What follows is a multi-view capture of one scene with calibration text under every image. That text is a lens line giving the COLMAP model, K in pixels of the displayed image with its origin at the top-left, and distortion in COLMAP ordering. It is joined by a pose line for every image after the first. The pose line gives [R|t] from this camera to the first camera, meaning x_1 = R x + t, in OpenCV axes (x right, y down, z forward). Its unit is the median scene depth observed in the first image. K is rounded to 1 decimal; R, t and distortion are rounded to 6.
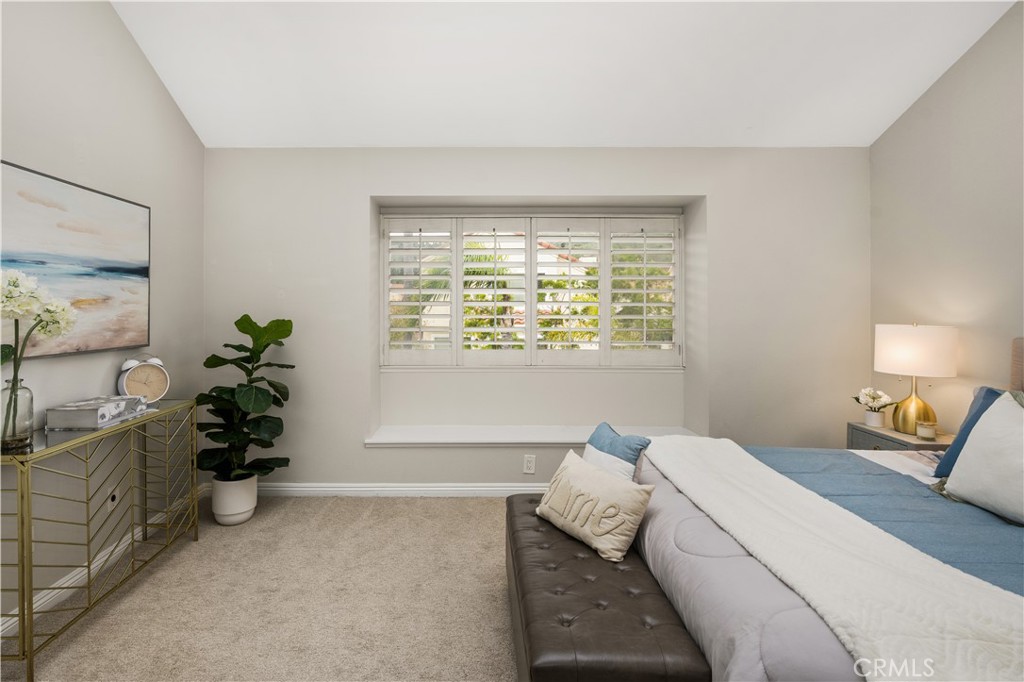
lens RADIAL K [[475.4, 0, 508.9], [0, 475.4, 311.3], [0, 0, 1]] dist [-0.000654, -0.000219]
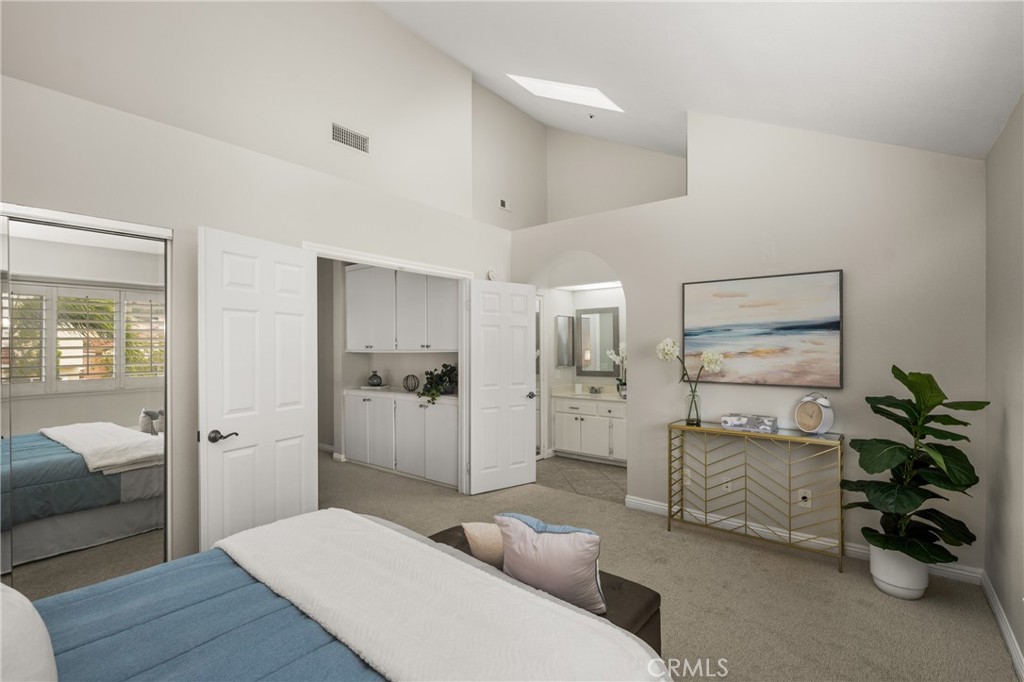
lens RADIAL K [[470.0, 0, 512.0], [0, 470.0, 341.0], [0, 0, 1]] dist [0.000128, 0.000004]
pose [[-0.670026, -0.009169, -0.742281, 0.703071], [-0.001410, 0.999938, -0.011079, -0.033033], [0.742337, -0.006376, -0.669997, 1.284463]]
